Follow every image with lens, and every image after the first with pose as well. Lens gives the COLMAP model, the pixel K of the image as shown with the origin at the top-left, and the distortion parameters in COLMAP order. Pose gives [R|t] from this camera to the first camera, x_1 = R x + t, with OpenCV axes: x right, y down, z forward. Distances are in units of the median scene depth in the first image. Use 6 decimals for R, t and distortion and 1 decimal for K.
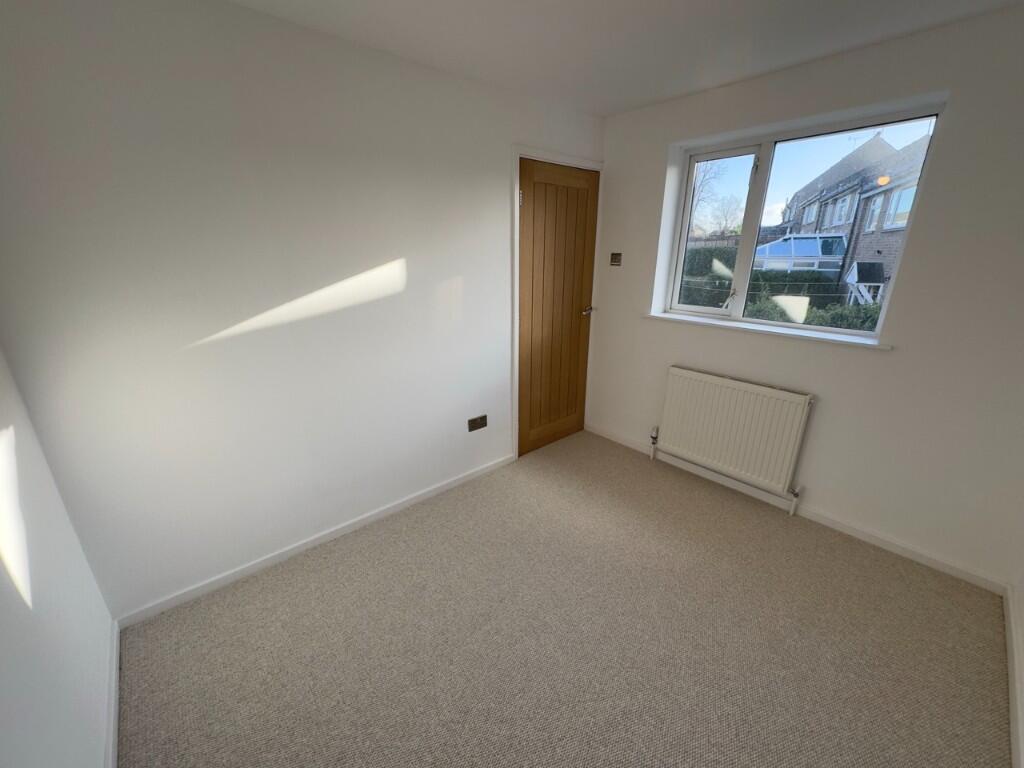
lens RADIAL K [[405.7, 0, 511.0], [0, 405.7, 388.3], [0, 0, 1]] dist [0.002466, -0.001154]
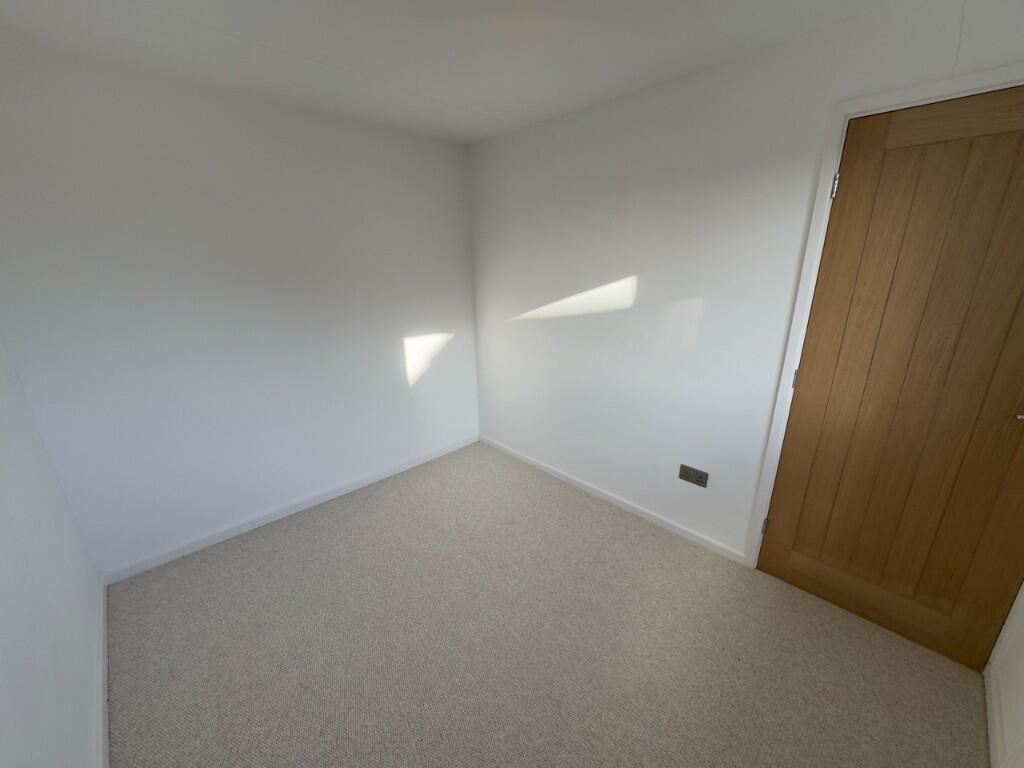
lens RADIAL K [[405.7, 0, 509.8], [0, 405.7, 384.8], [0, 0, 1]] dist [0.002466, -0.001154]
pose [[0.034940, 0.288532, -0.956832, 0.670888], [-0.304062, 0.915098, 0.264844, -0.196950], [0.952011, 0.281683, 0.119705, 0.521535]]
